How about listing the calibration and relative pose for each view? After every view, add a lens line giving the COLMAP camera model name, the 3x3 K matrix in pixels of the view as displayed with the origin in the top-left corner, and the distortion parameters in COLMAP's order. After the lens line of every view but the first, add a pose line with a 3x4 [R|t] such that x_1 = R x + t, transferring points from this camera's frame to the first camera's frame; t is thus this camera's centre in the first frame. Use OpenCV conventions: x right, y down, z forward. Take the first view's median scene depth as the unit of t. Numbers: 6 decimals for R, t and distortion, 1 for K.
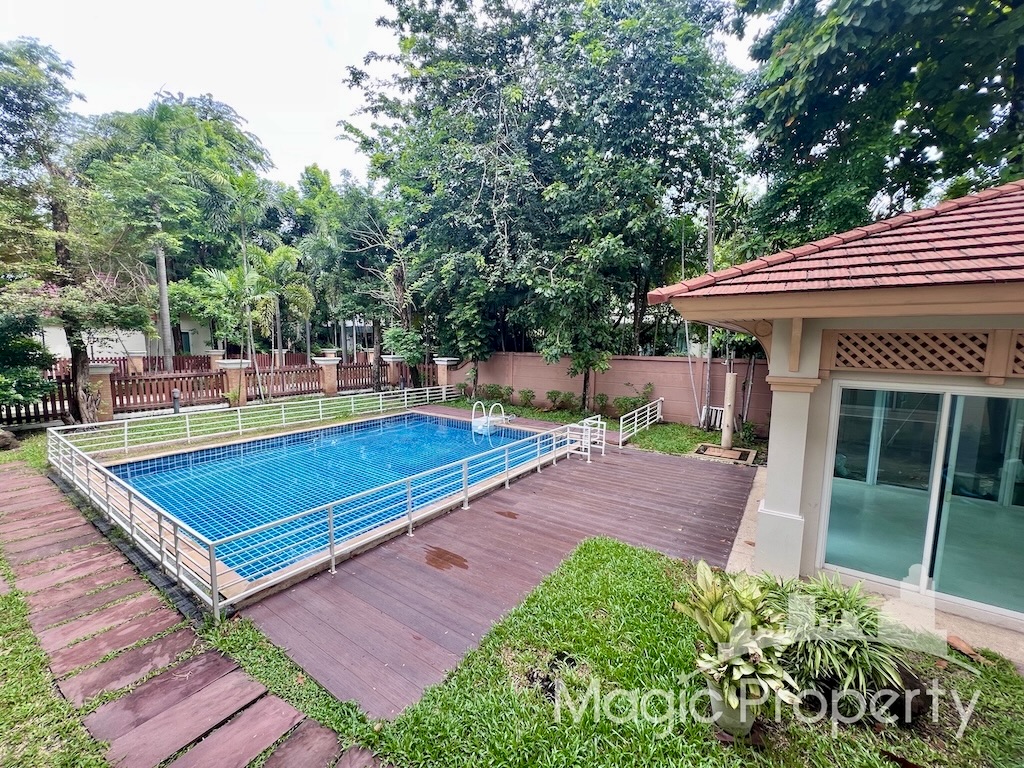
lens RADIAL K [[412.5, 0, 513.9], [0, 412.5, 386.3], [0, 0, 1]] dist [-0.003625, 0.000822]
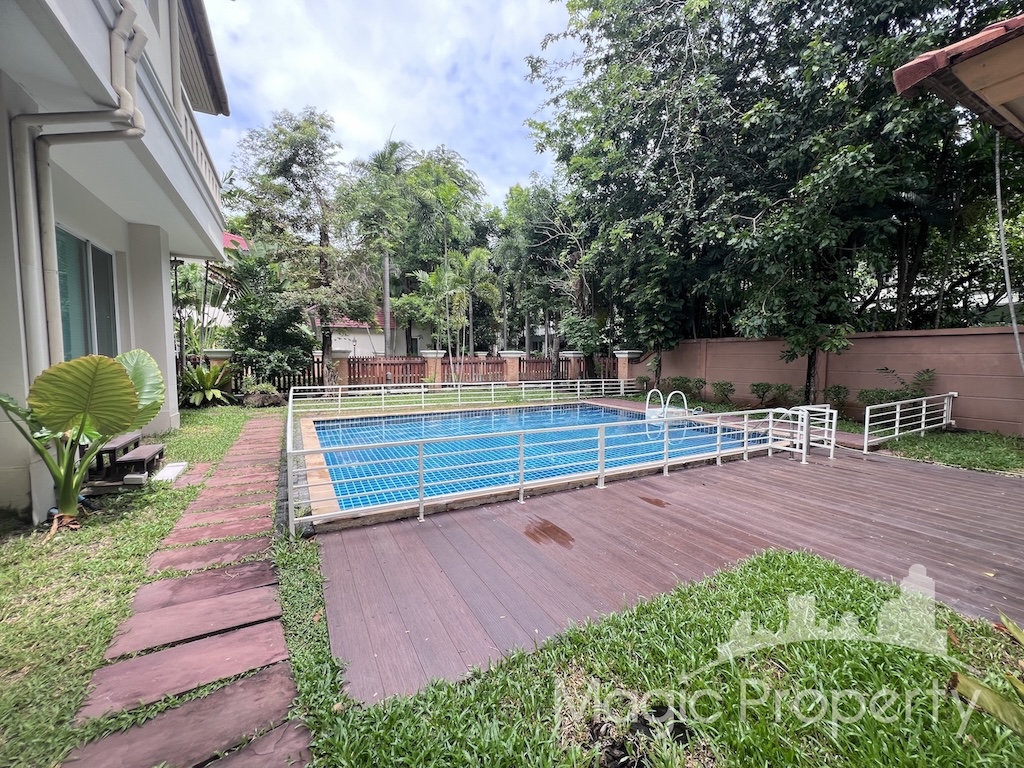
lens RADIAL K [[412.5, 0, 509.4], [0, 412.5, 380.5], [0, 0, 1]] dist [-0.003625, 0.000822]
pose [[0.883492, 0.015921, -0.468176, 0.056985], [-0.040319, 0.998298, -0.042137, 0.081033], [0.466708, 0.056105, 0.882630, 0.131231]]
